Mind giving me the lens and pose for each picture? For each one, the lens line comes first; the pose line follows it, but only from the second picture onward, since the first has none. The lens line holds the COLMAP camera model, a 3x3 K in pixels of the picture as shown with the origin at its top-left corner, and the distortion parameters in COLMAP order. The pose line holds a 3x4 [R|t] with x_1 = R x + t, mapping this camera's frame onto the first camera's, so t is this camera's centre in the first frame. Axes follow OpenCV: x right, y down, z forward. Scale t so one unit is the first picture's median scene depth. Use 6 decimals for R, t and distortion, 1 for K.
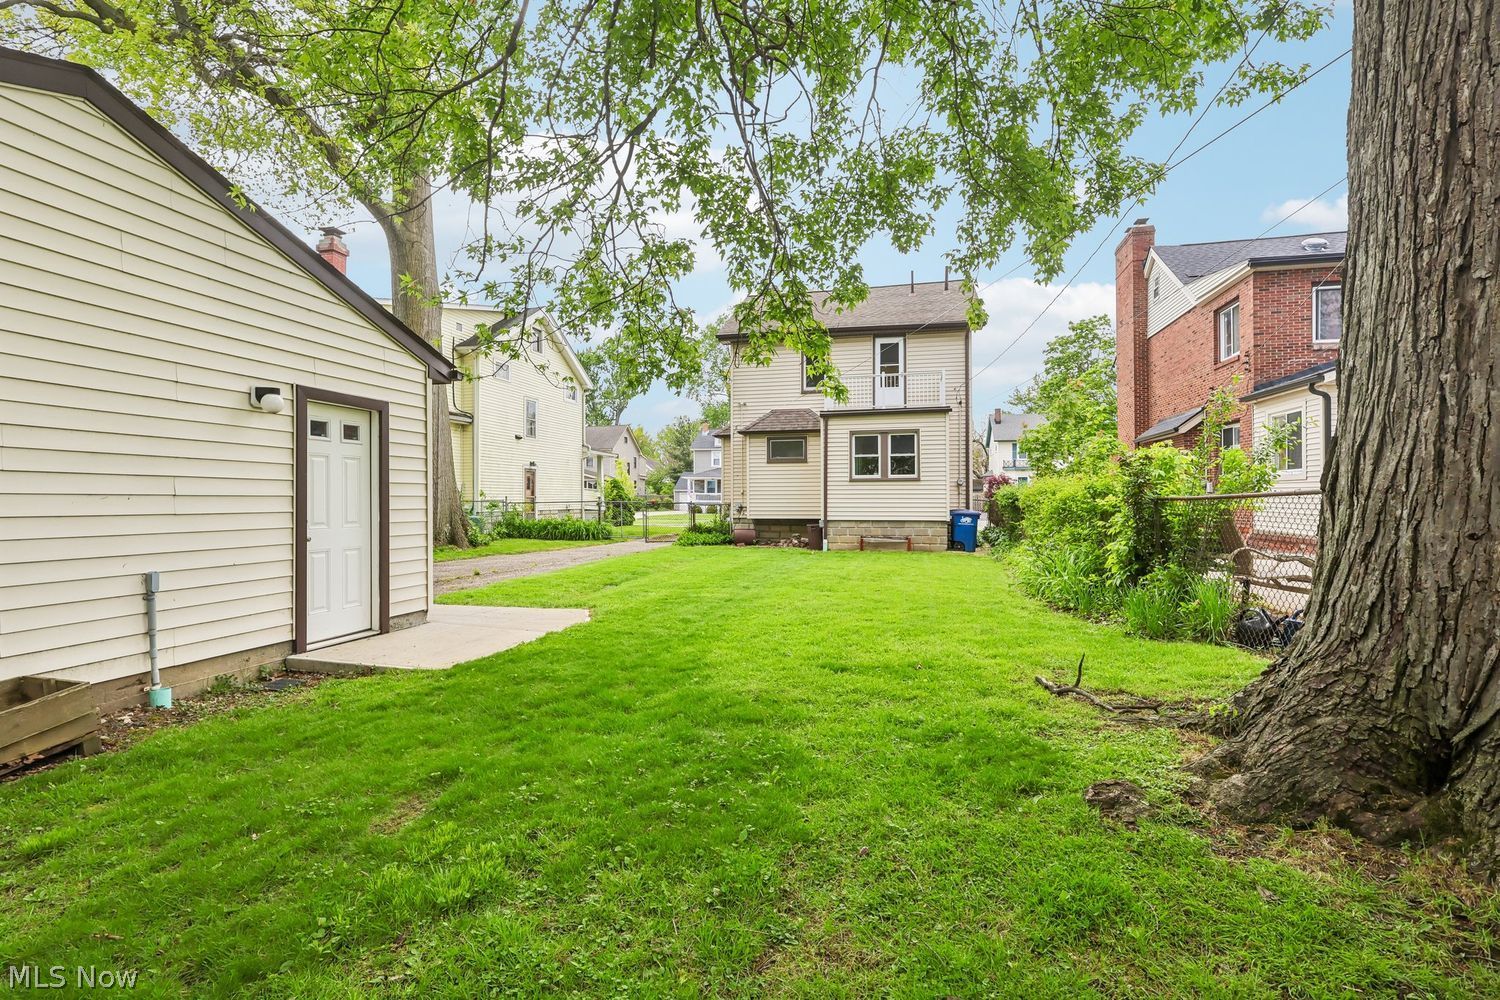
lens RADIAL K [[693.7, 0, 748.7], [0, 693.7, 504.8], [0, 0, 1]] dist [0.000200, 0.000080]
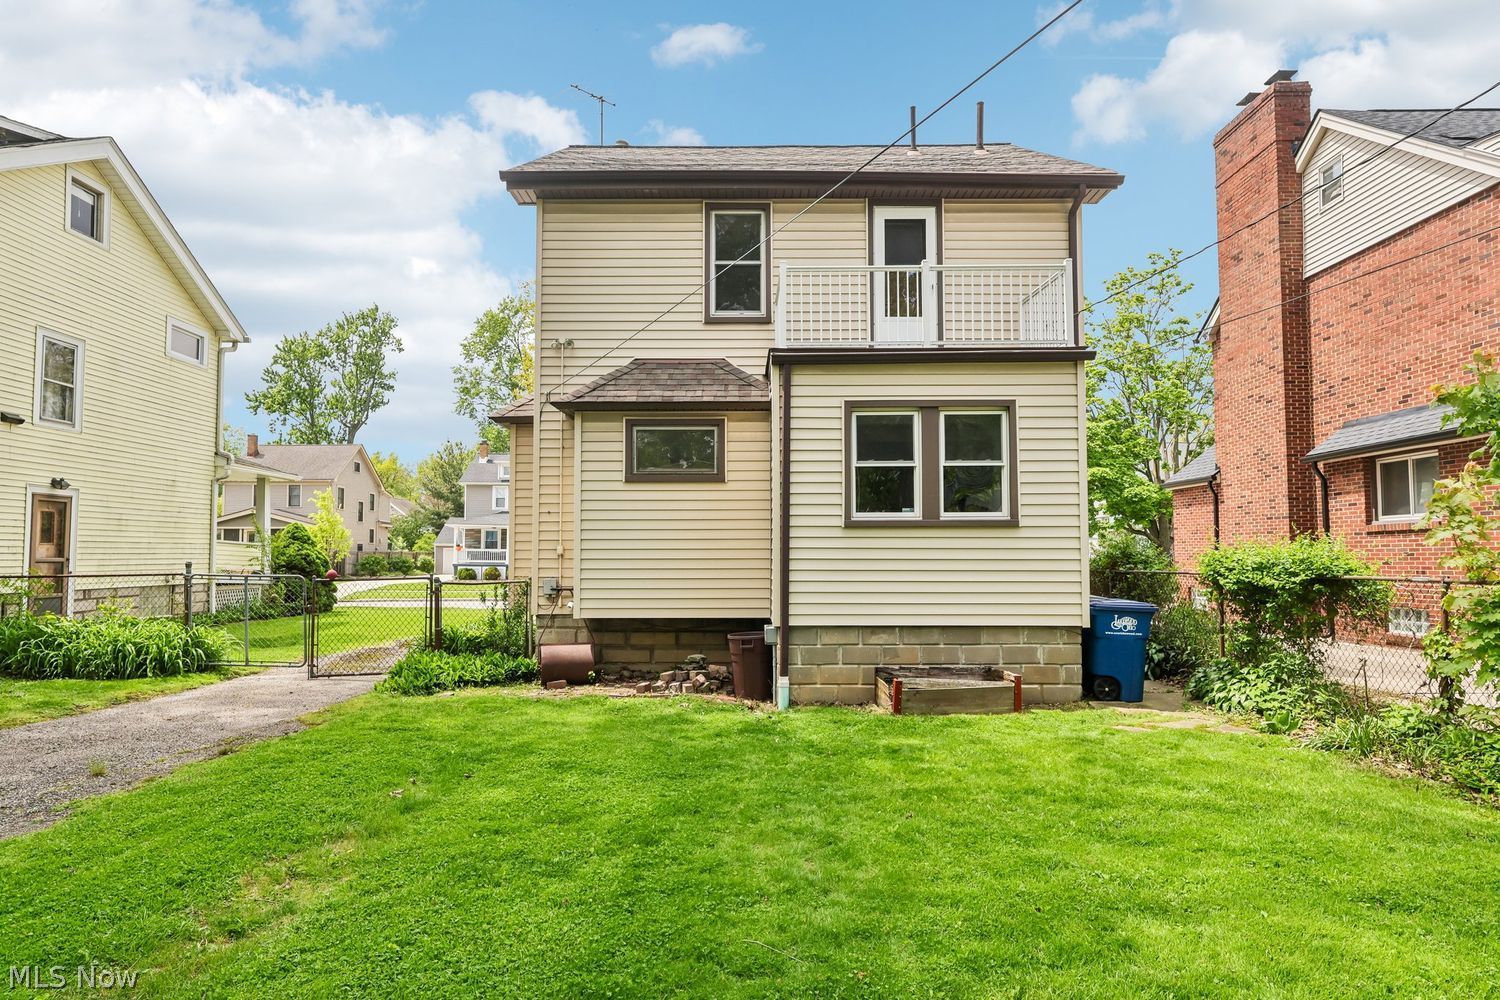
lens RADIAL K [[847.2, 0, 743.5], [0, 847.2, 528.9], [0, 0, 1]] dist [0.005597, -0.001458]
pose [[0.973006, 0.009549, 0.230582, -0.020968], [-0.000422, 0.999216, -0.039600, -0.012838], [-0.230779, 0.038434, 0.972247, 0.502775]]
